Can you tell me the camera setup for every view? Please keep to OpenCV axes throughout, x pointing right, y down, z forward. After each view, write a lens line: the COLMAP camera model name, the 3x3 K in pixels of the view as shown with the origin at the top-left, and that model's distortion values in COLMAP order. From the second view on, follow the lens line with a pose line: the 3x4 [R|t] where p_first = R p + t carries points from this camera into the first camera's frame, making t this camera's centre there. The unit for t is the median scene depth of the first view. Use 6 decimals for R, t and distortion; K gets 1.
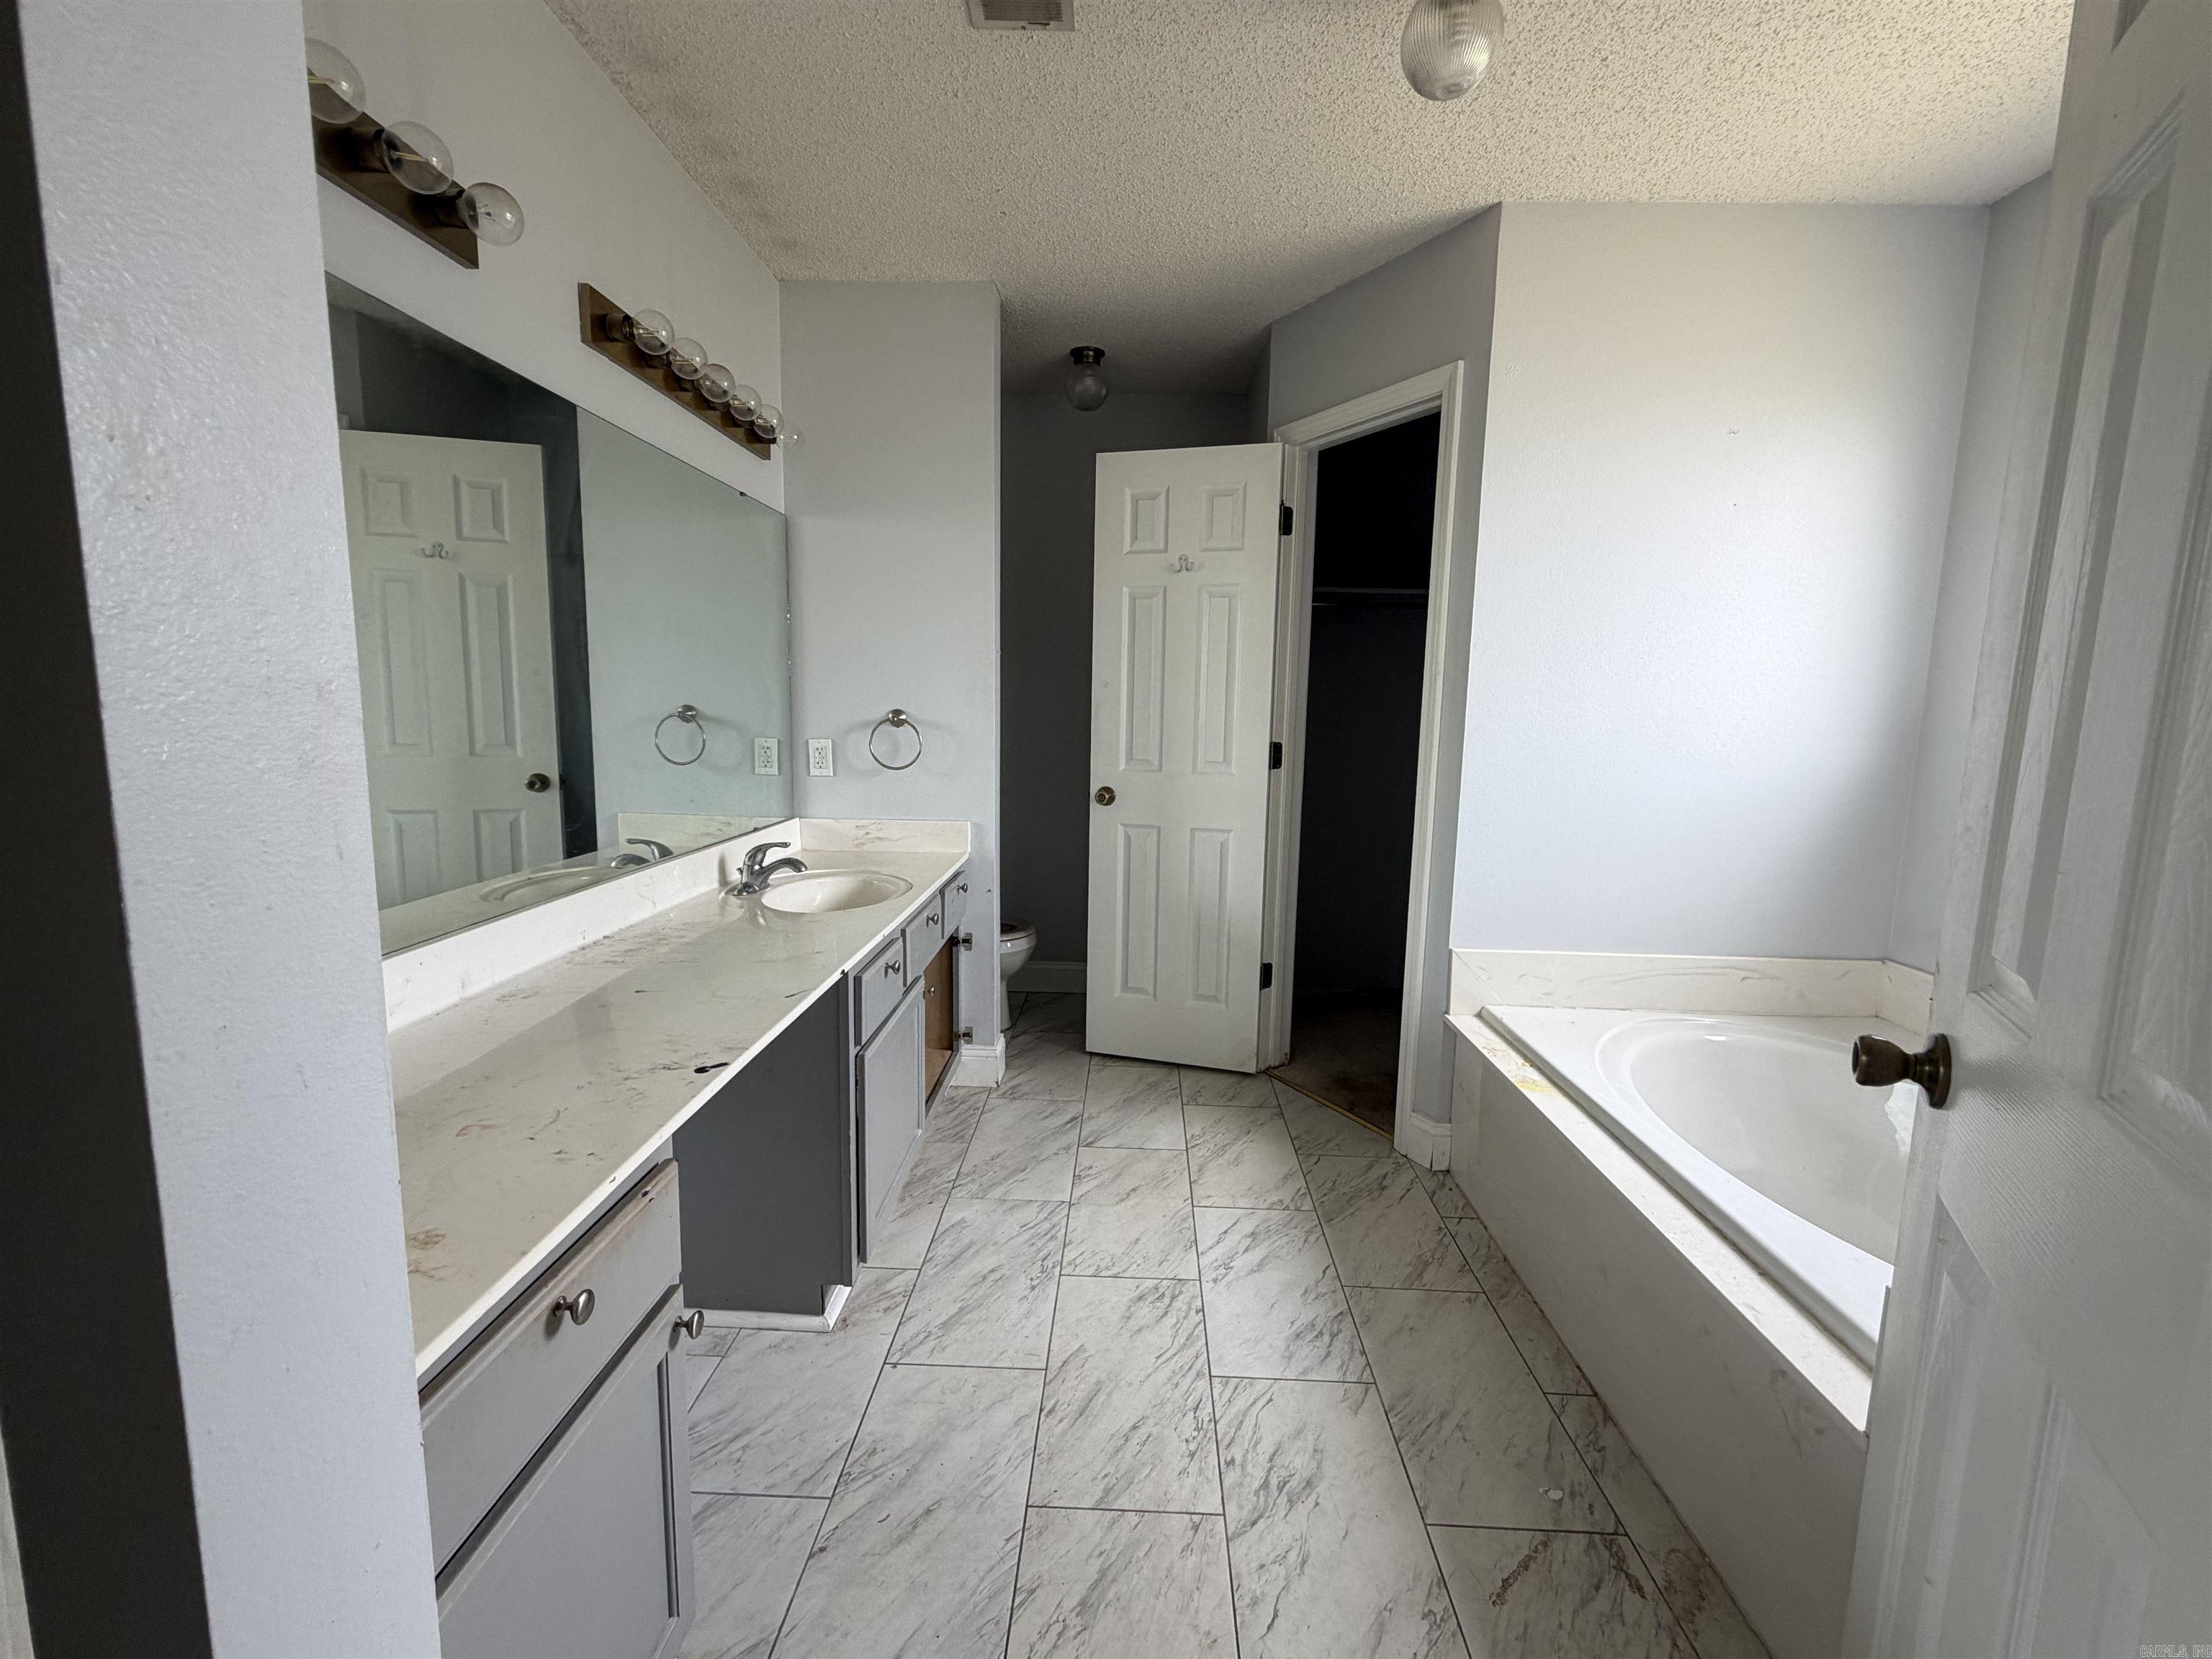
lens RADIAL K [[952.5, 0, 1108.7], [0, 952.5, 830.4], [0, 0, 1]] dist [0.000362, 0.000397]
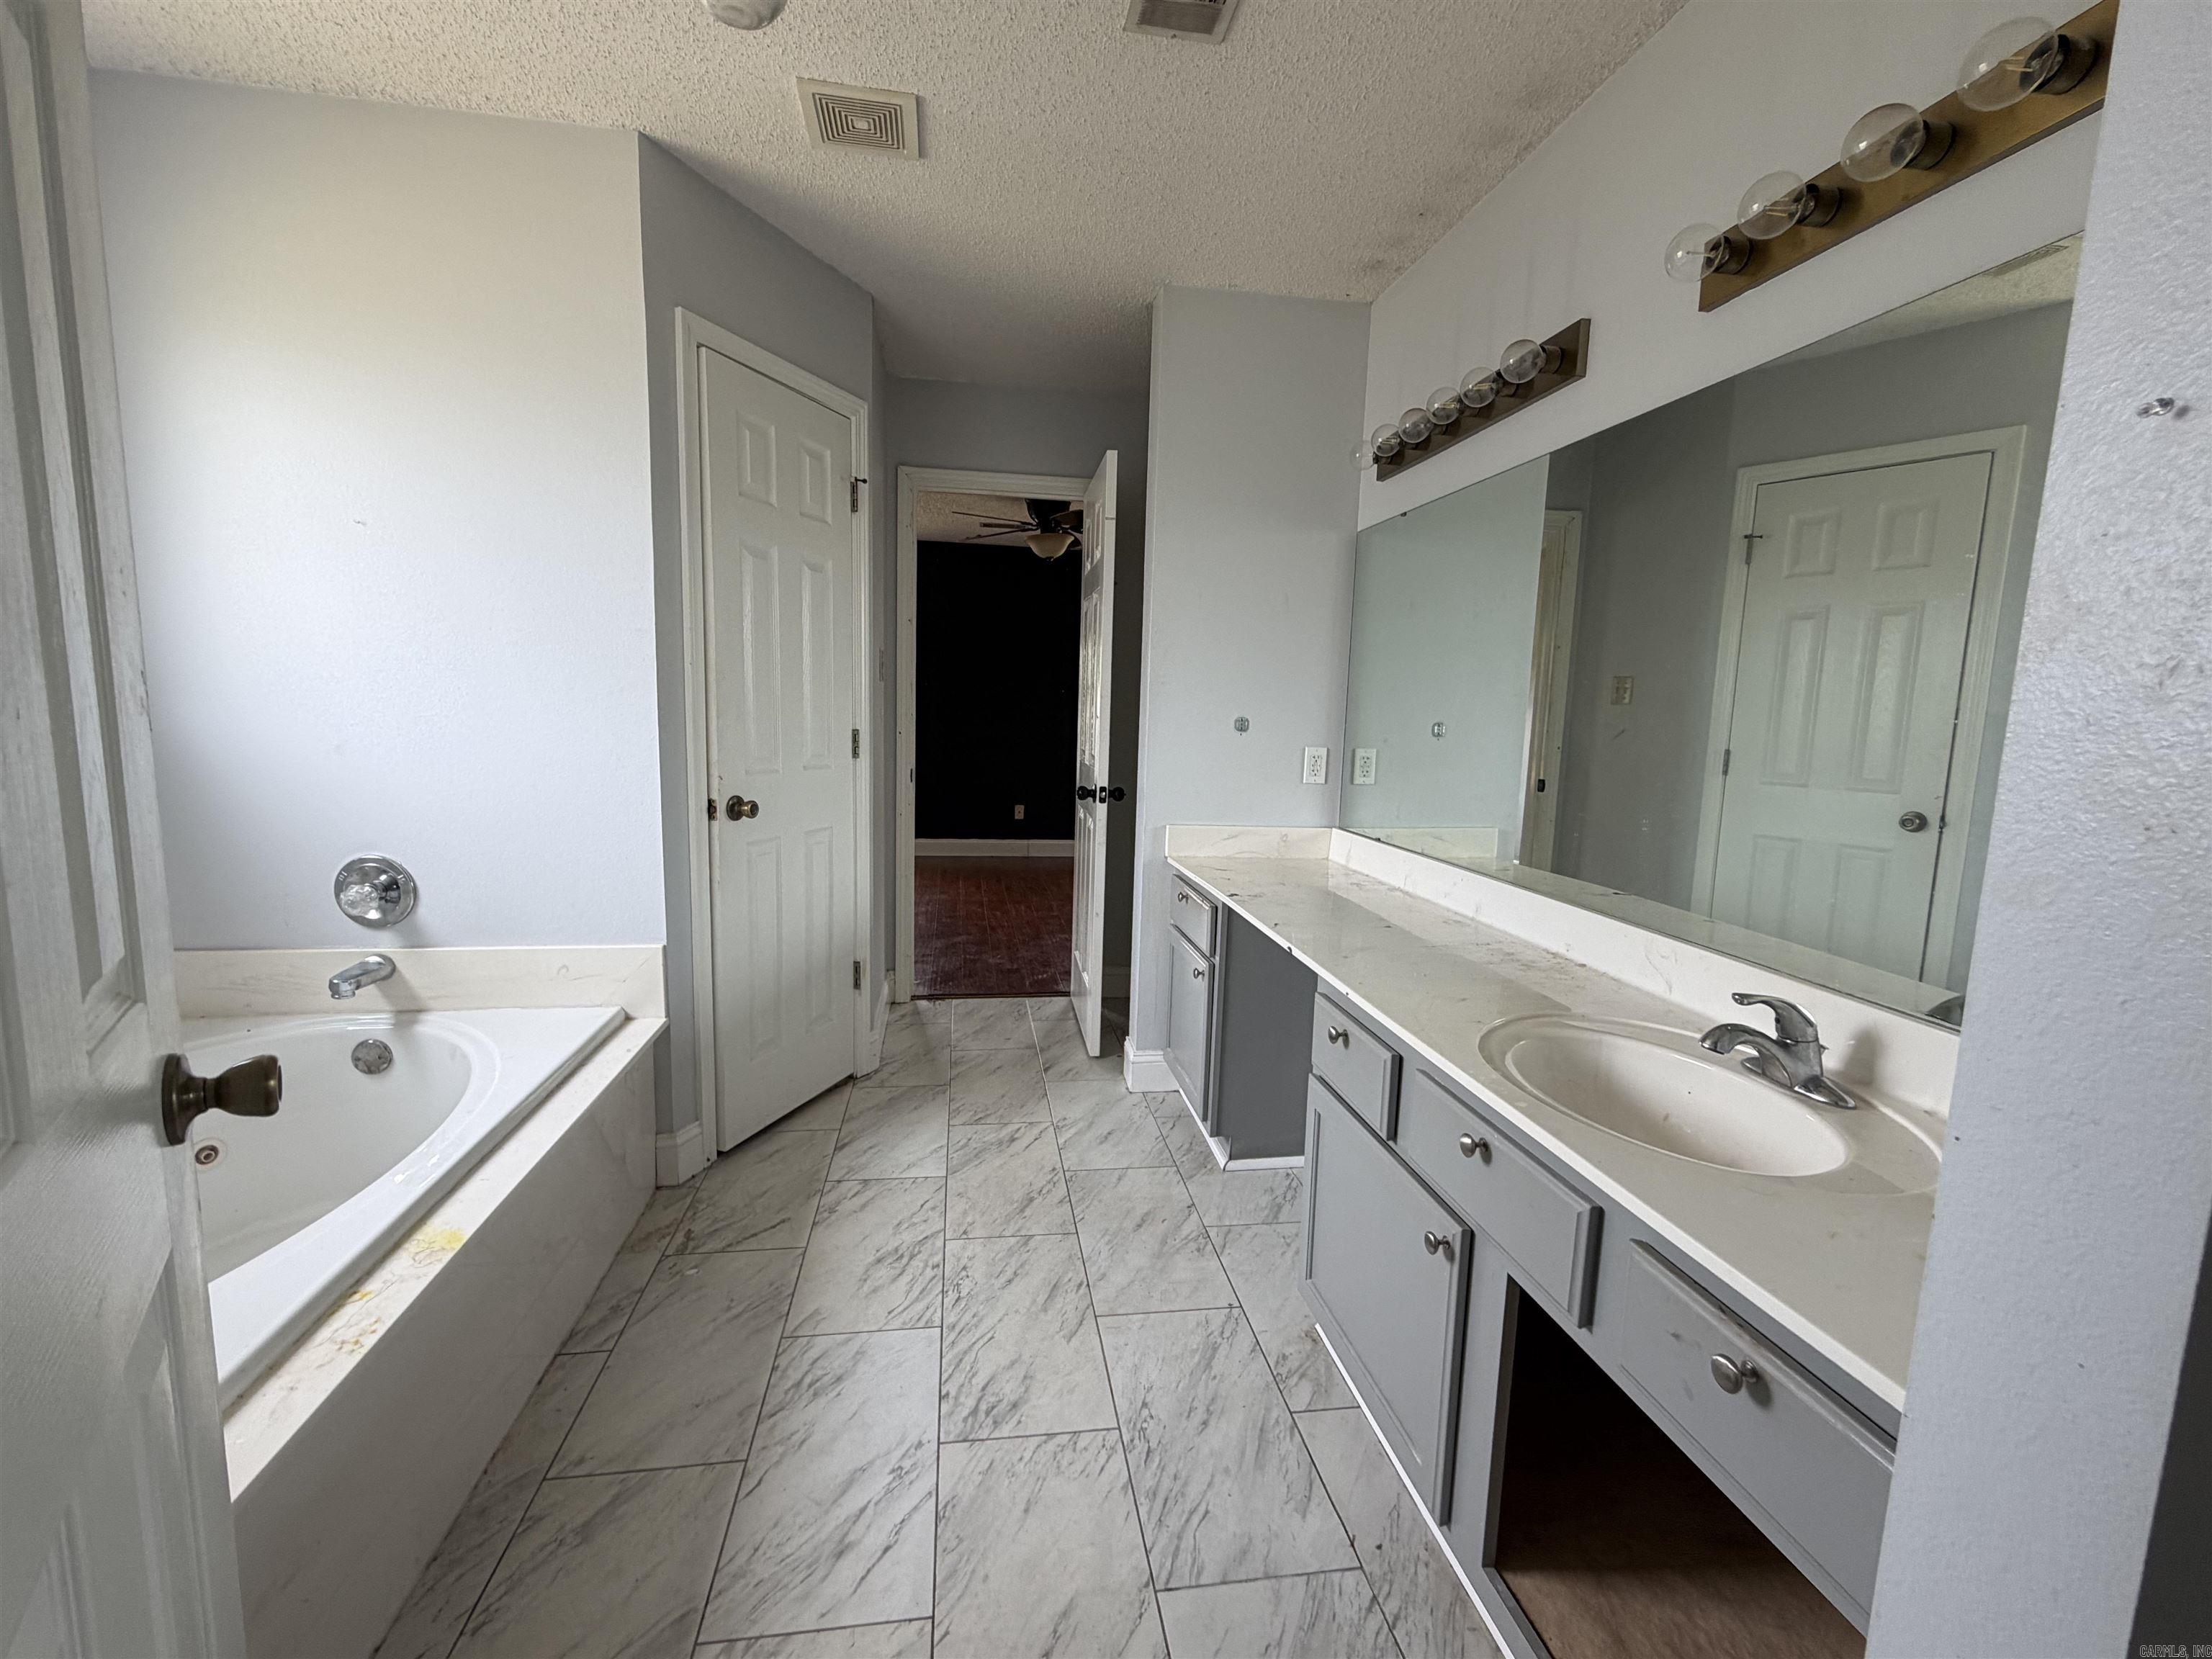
lens RADIAL K [[952.5, 0, 1108.7], [0, 952.5, 830.4], [0, 0, 1]] dist [0.000362, 0.000397]
pose [[-0.981509, -0.022334, -0.190108, 0.138976], [-0.071549, 0.963986, 0.256147, -0.245754], [0.177541, 0.265012, -0.947759, 1.893932]]
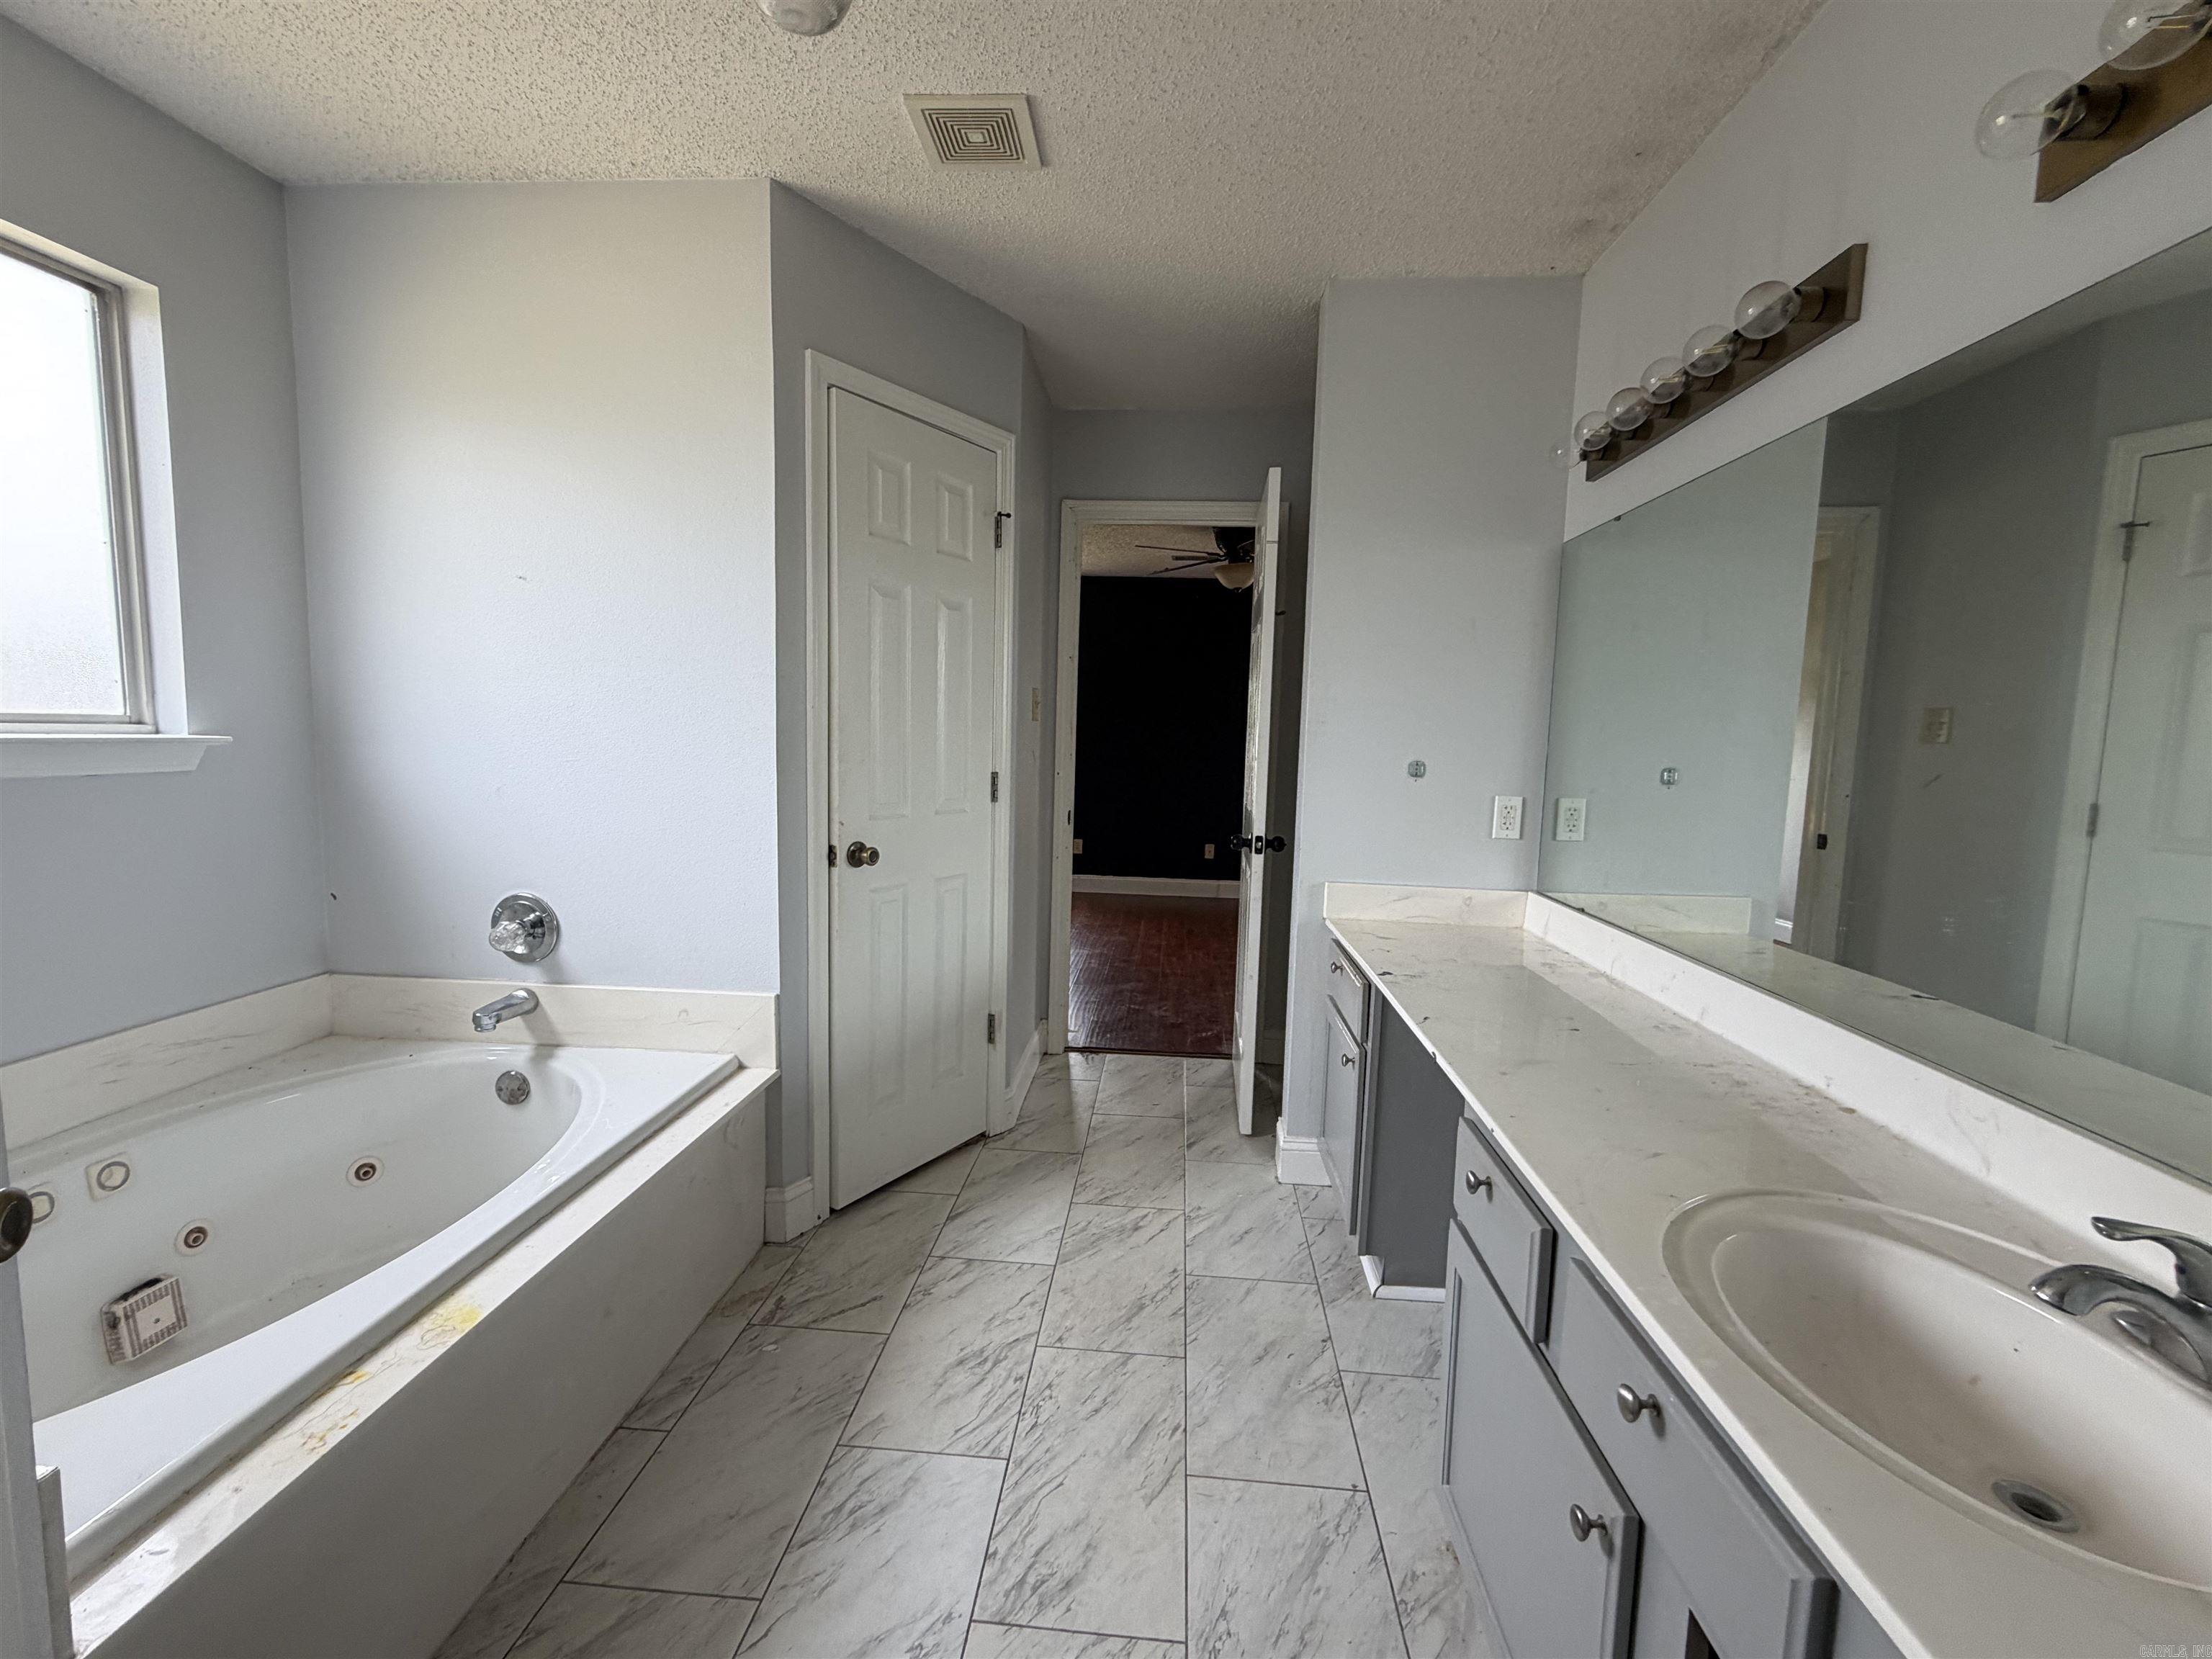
lens RADIAL K [[952.5, 0, 1108.7], [0, 952.5, 830.4], [0, 0, 1]] dist [0.000362, 0.000397]
pose [[-0.998042, -0.048874, 0.039035, 0.003279], [-0.038302, 0.970915, 0.236342, -0.247846], [-0.049451, 0.234385, -0.970885, 1.755818]]
